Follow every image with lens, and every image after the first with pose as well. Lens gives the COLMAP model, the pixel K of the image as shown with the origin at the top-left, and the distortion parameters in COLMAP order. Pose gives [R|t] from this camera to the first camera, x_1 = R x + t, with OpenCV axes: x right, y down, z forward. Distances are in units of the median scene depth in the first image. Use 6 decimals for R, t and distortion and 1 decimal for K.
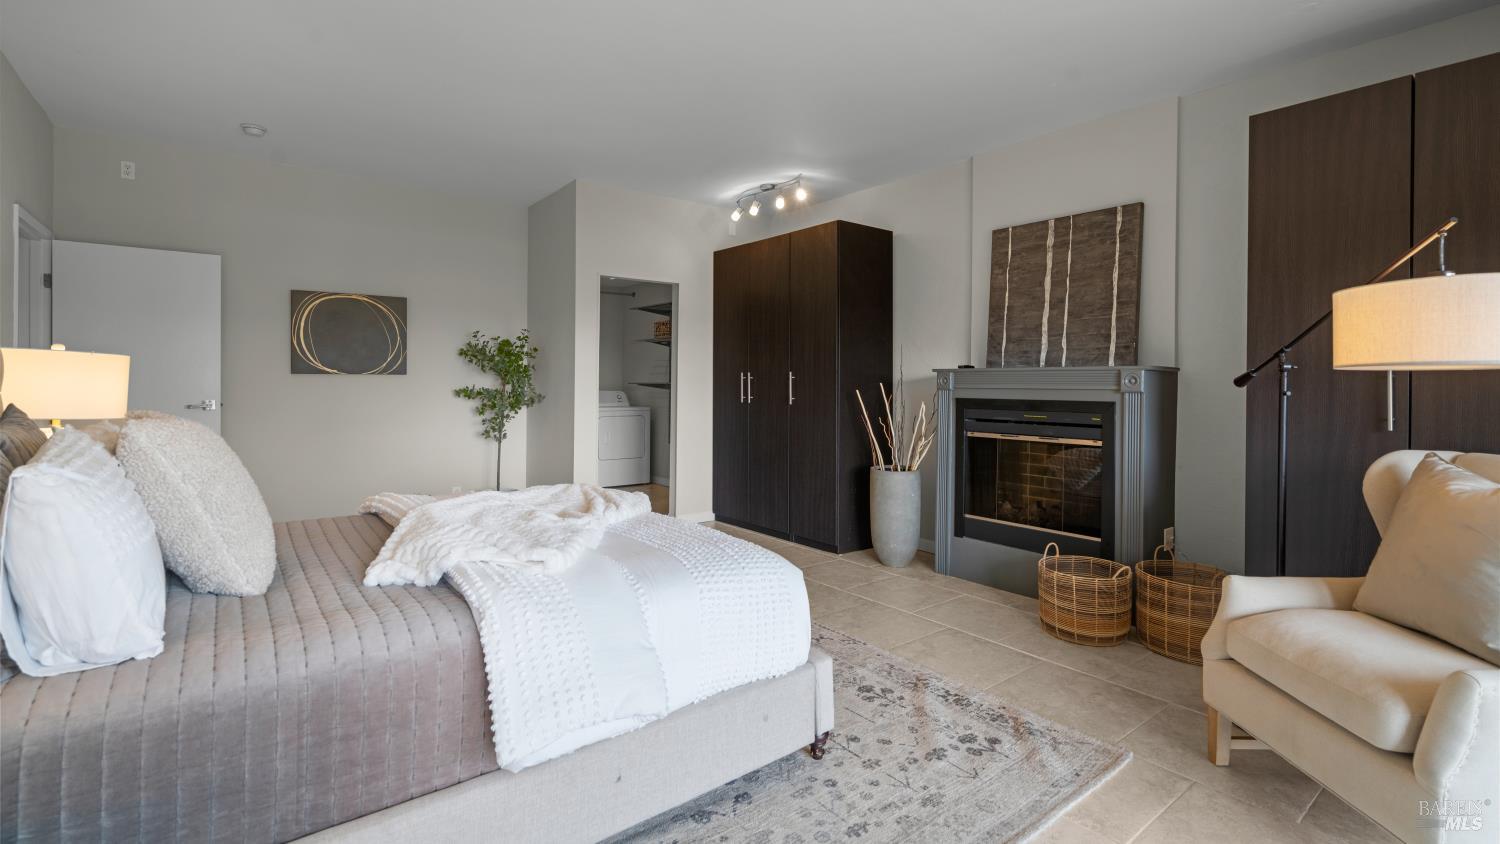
lens RADIAL K [[691.9, 0, 733.0], [0, 691.9, 379.4], [0, 0, 1]] dist [-0.006250, 0.001964]
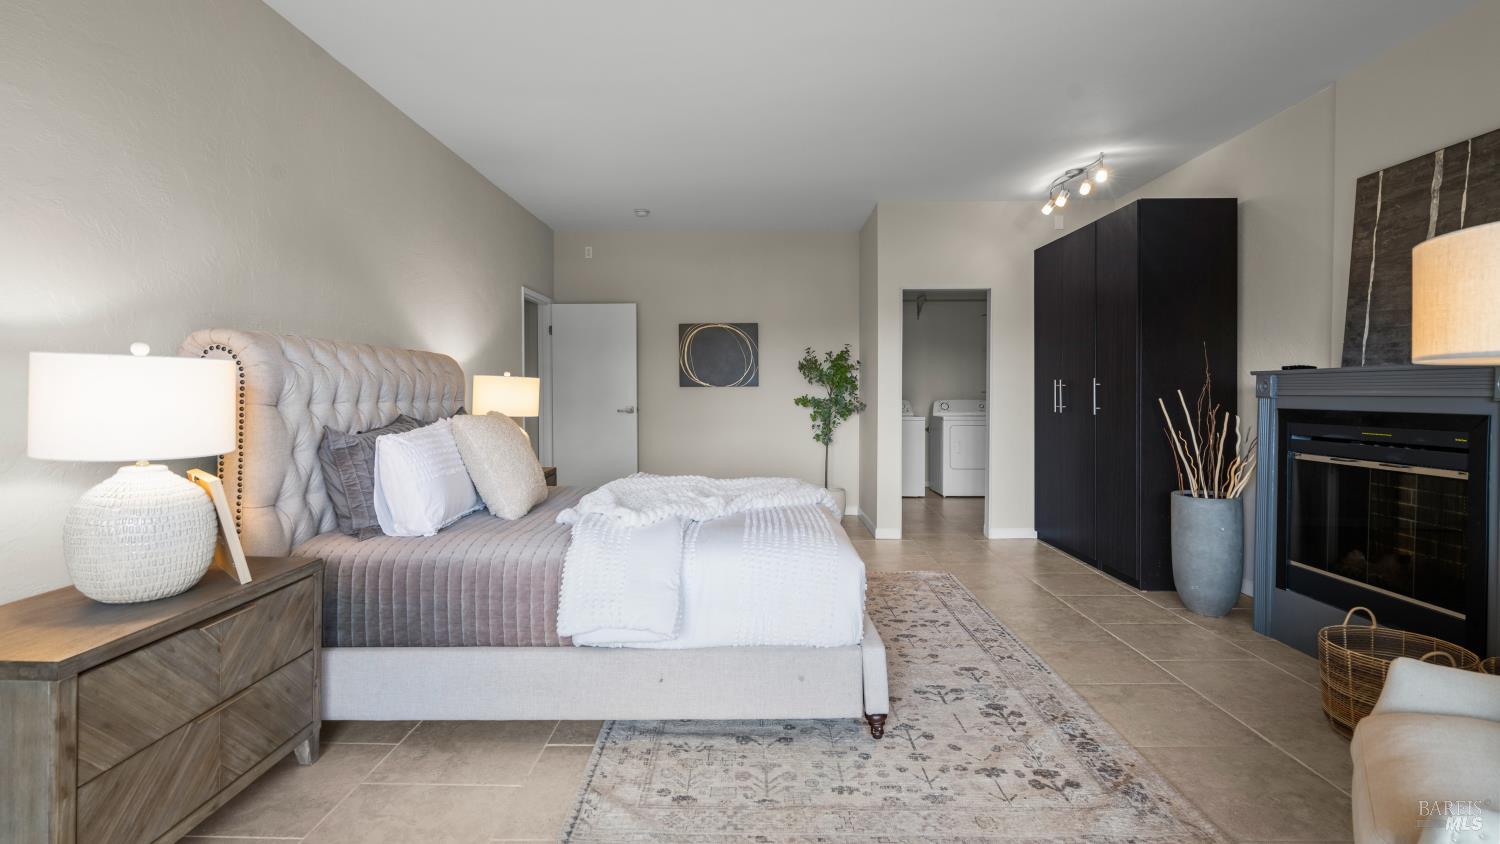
lens RADIAL K [[691.9, 0, 705.8], [0, 691.9, 398.9], [0, 0, 1]] dist [-0.006250, 0.001964]
pose [[0.770267, -0.001262, -0.637720, 0.319668], [0.010503, 0.999888, 0.010708, 0.001373], [0.637635, -0.014946, 0.770194, 0.001169]]
